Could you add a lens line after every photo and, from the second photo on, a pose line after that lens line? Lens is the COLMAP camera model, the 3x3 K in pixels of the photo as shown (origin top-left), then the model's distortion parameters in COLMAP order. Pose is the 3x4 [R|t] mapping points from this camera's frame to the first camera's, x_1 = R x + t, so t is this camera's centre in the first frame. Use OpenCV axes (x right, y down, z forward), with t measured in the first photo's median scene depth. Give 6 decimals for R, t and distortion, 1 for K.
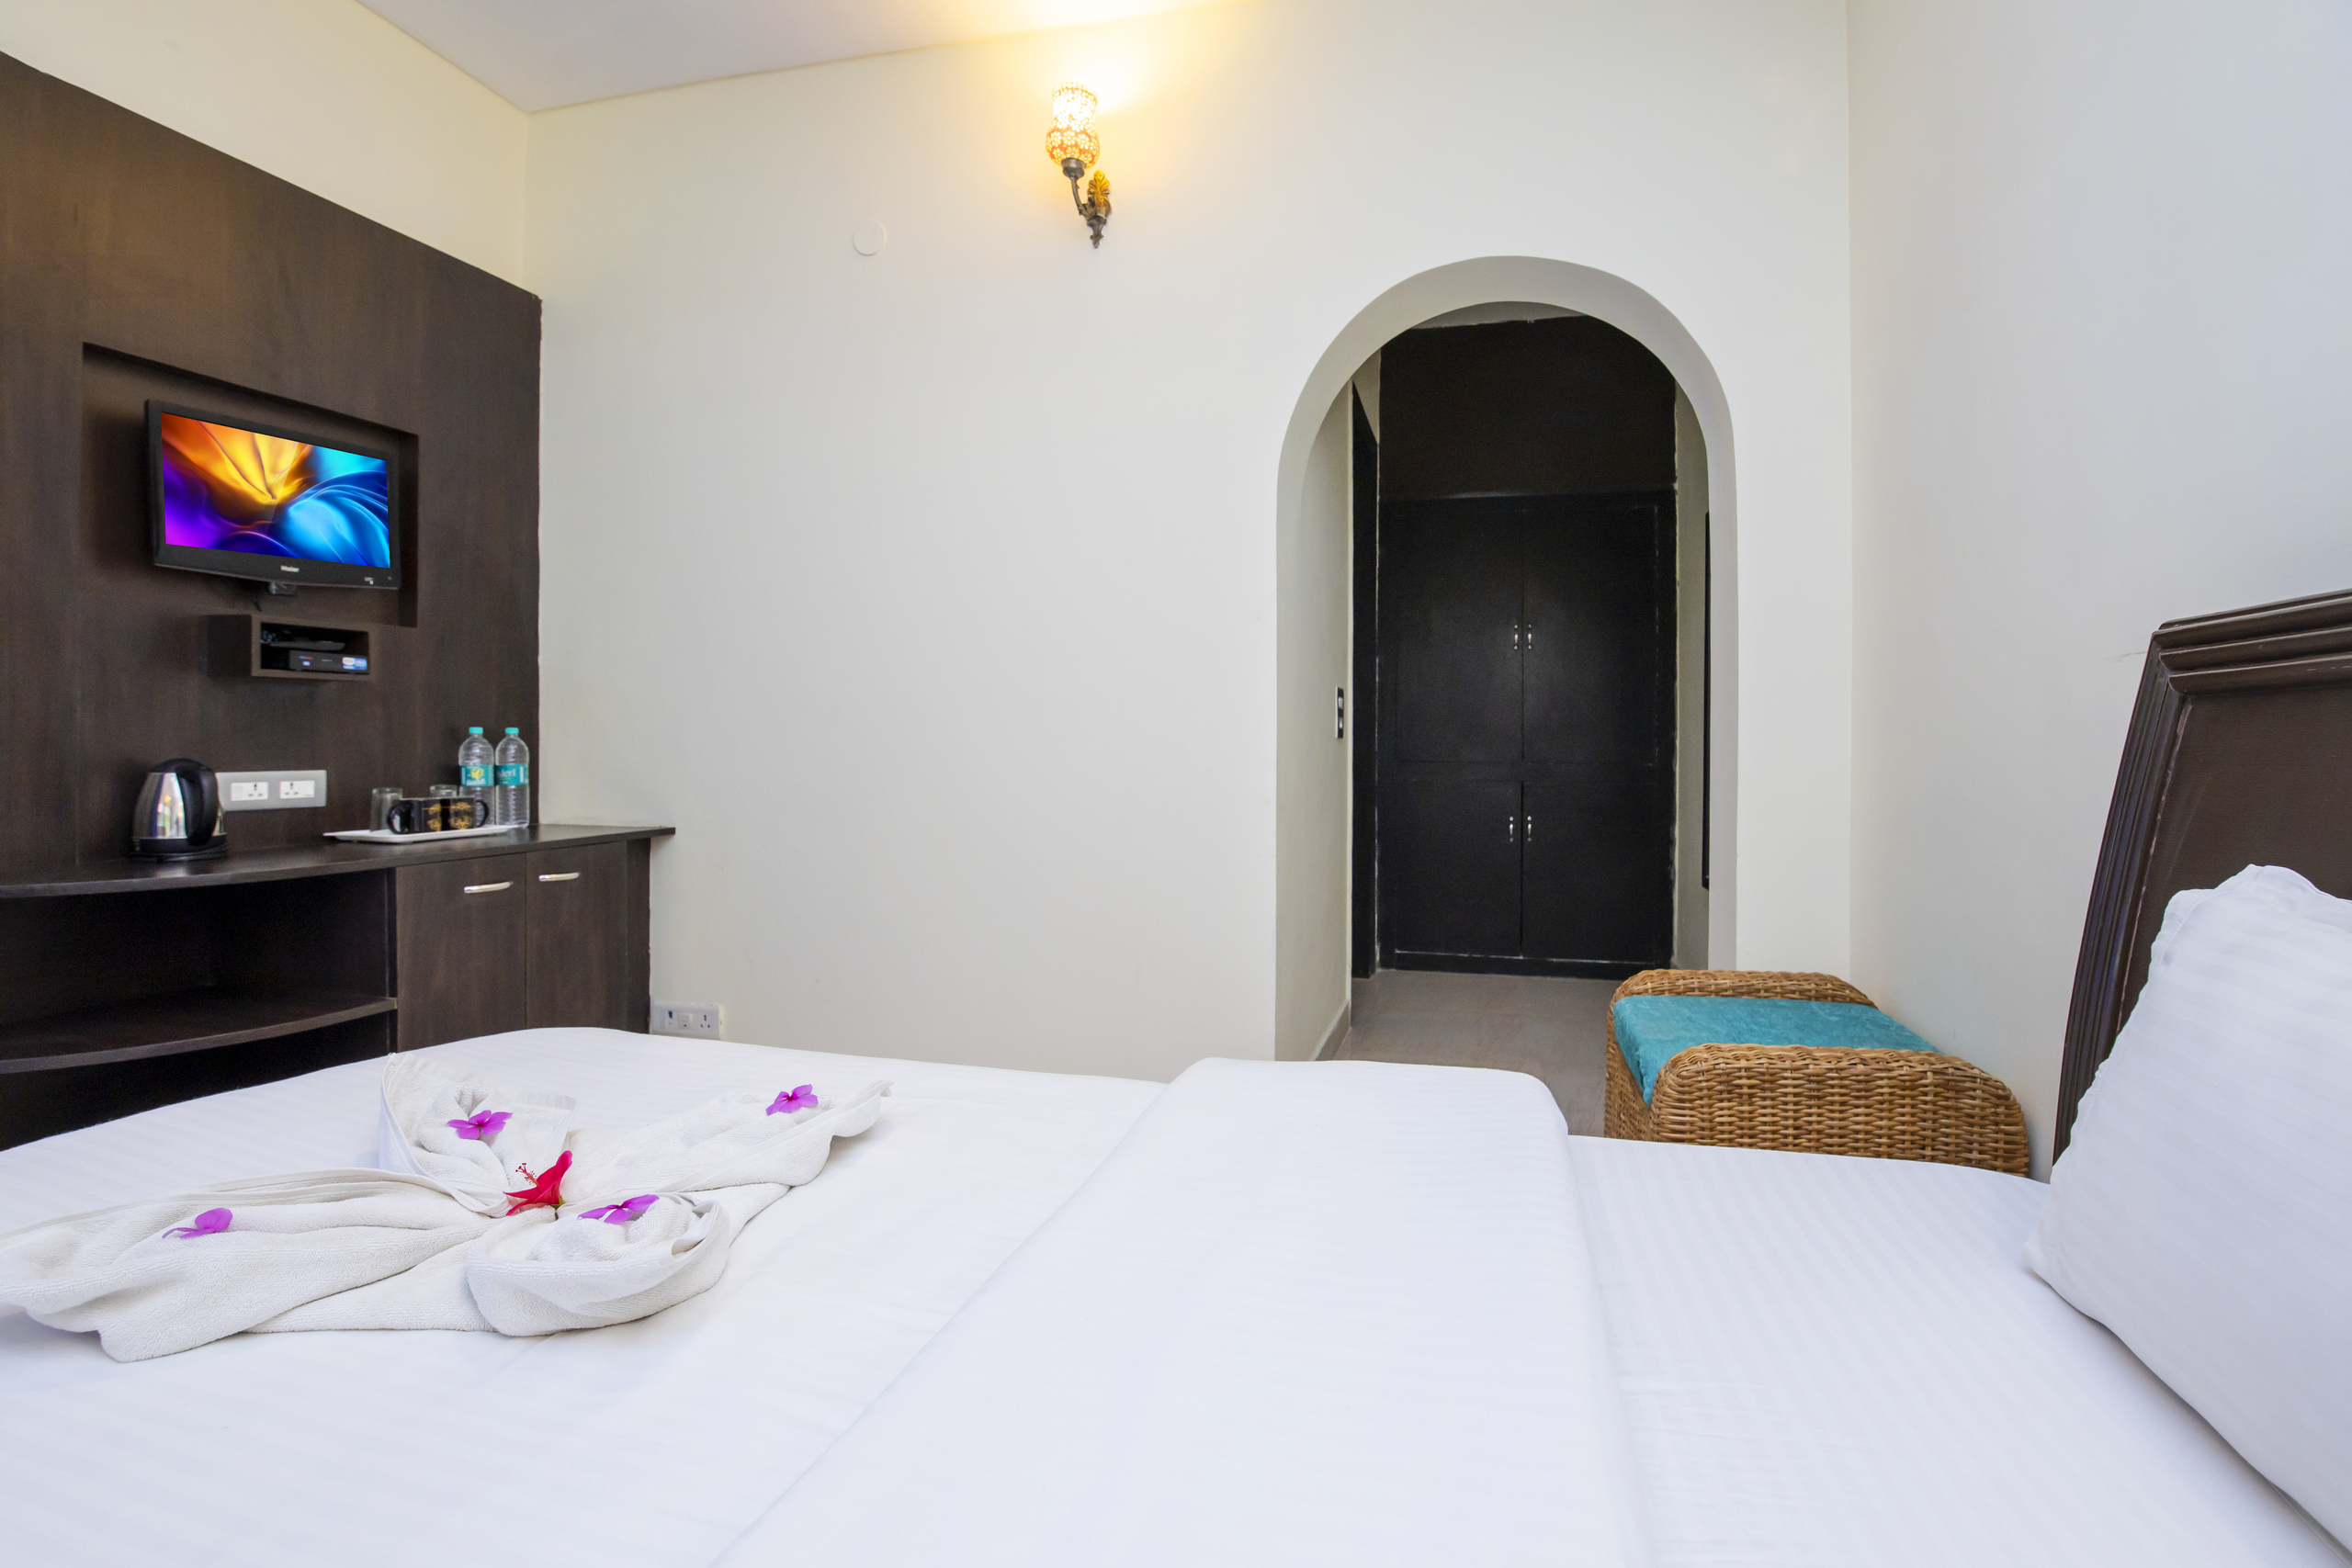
lens RADIAL K [[999.6, 0, 1182.9], [0, 999.6, 757.5], [0, 0, 1]] dist [0.000393, -0.000049]
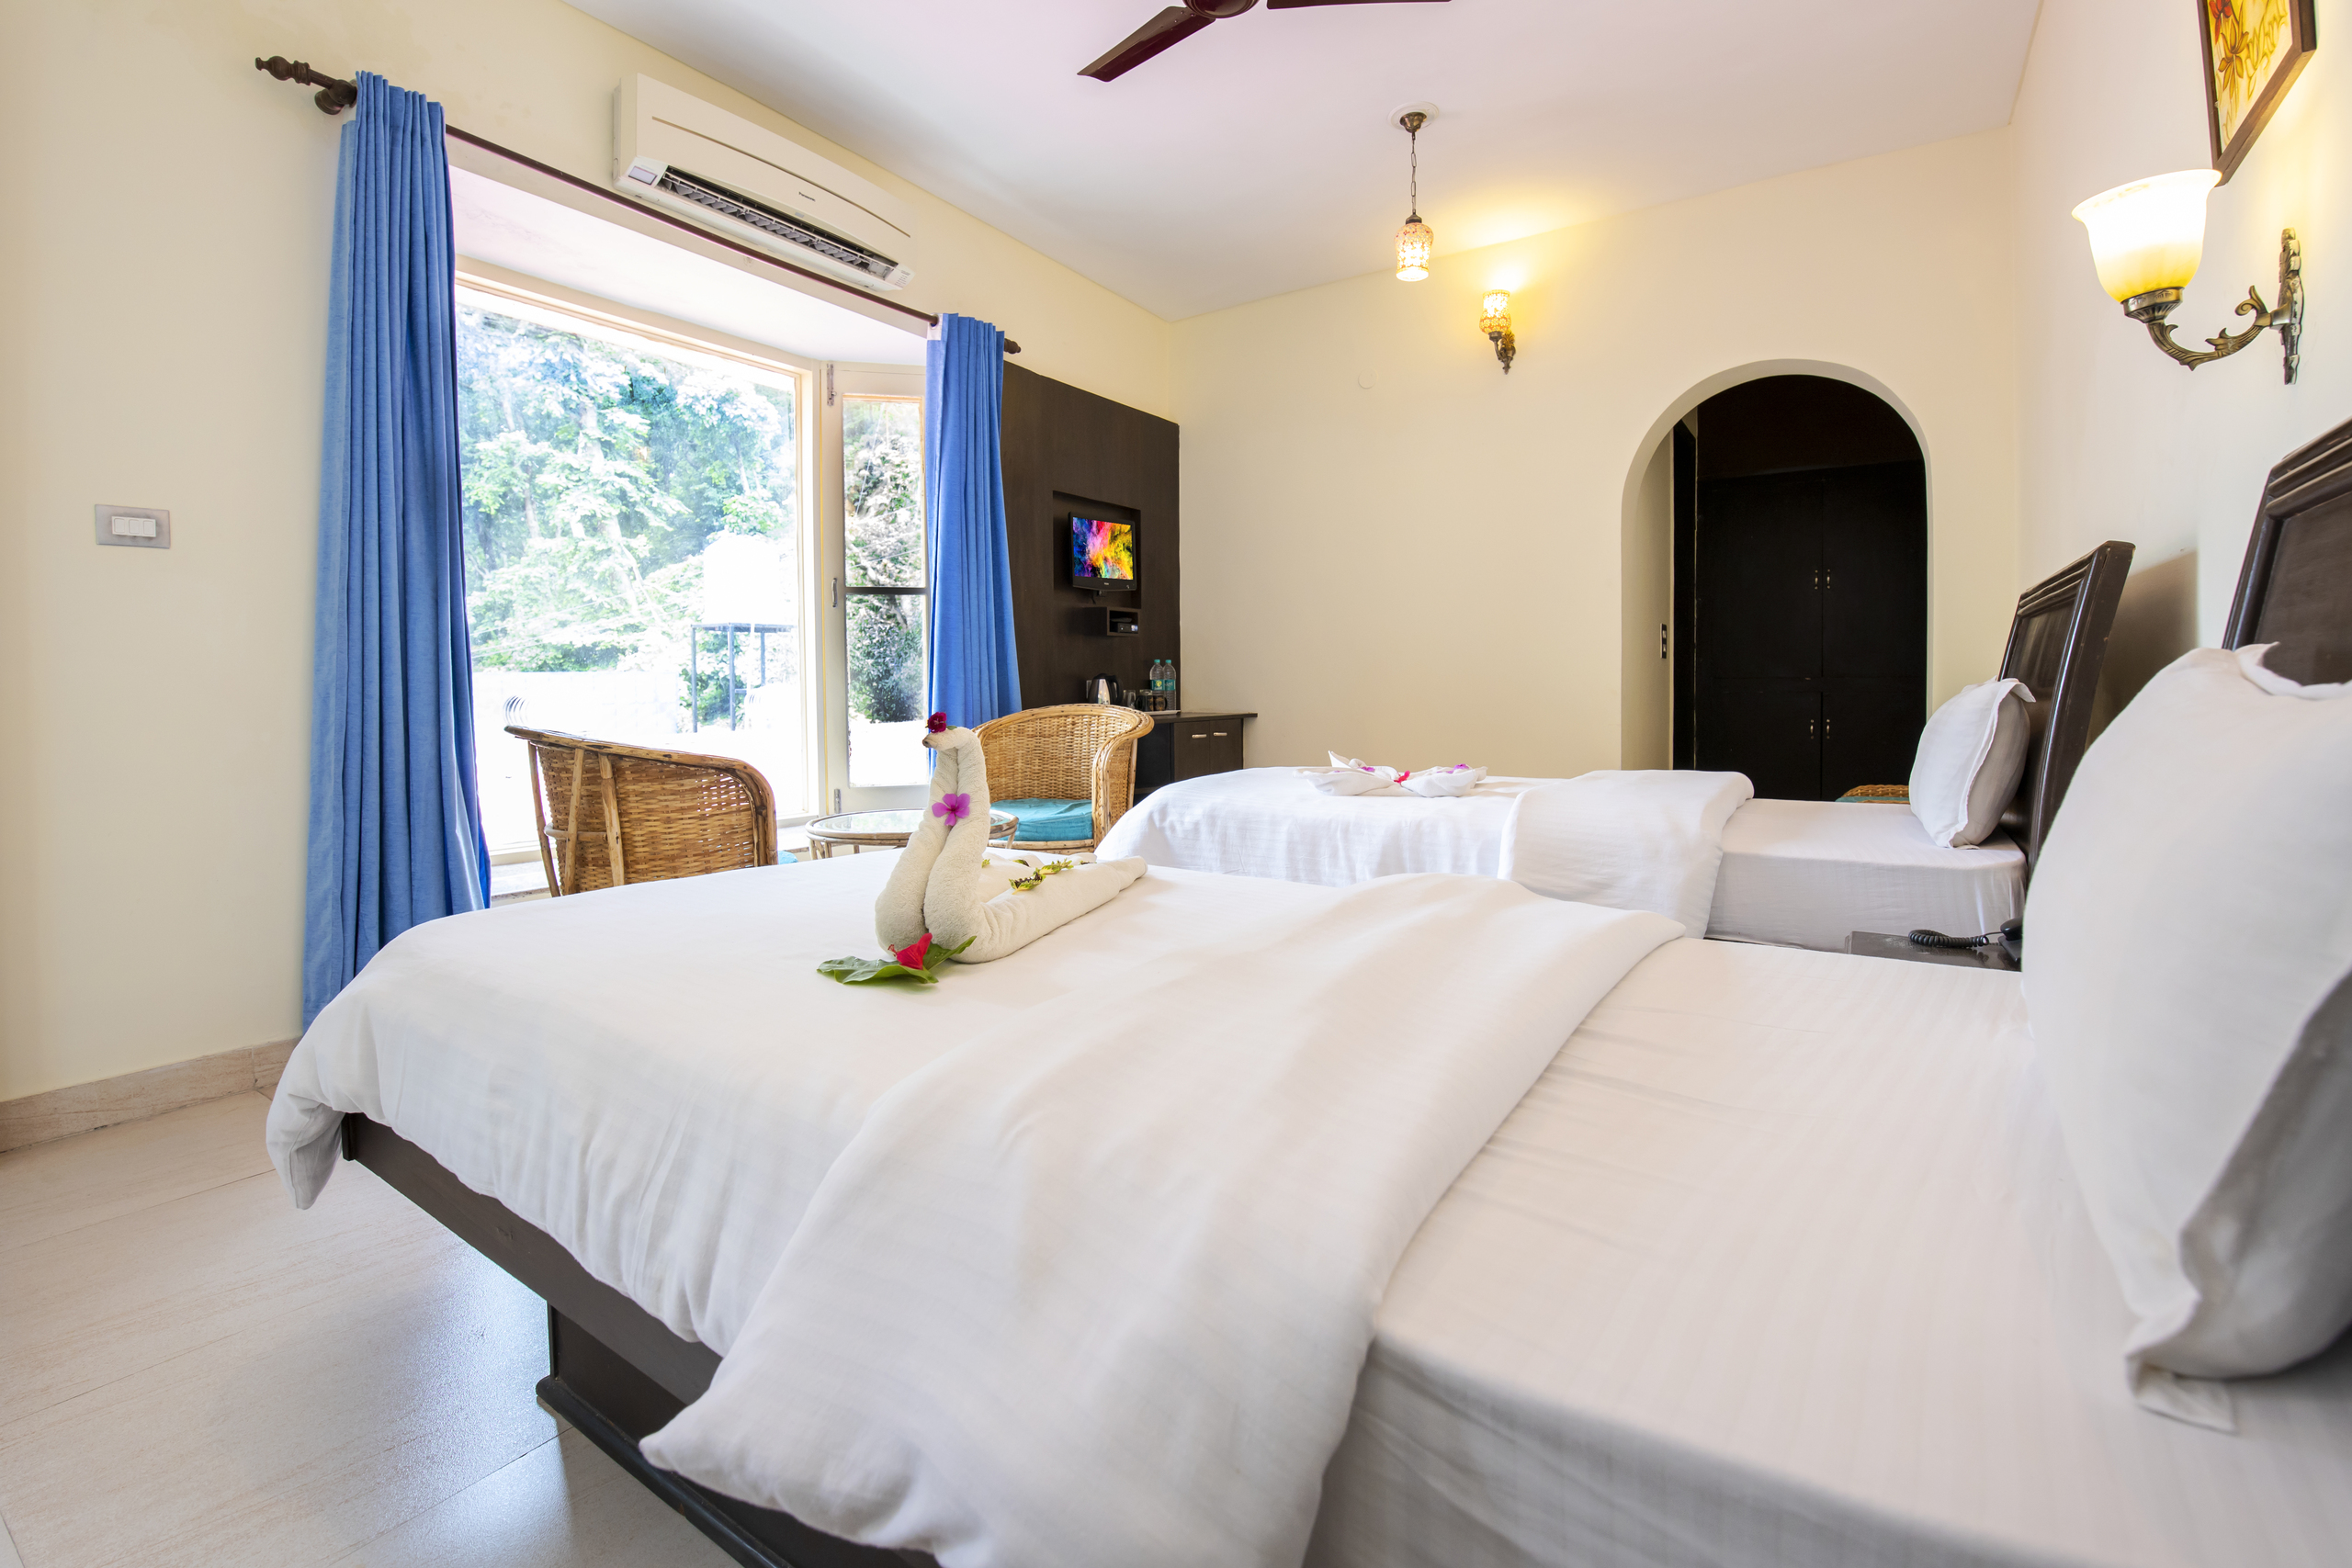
lens RADIAL K [[1024.0, 0, 1139.9], [0, 1024.0, 706.7], [0, 0, 1]] dist [-0.000494, 0.000037]
pose [[0.950153, -0.002916, -0.311770, -0.135469], [0.006057, 0.999940, 0.009106, 0.042034], [0.311724, -0.010541, 0.950114, -0.860109]]
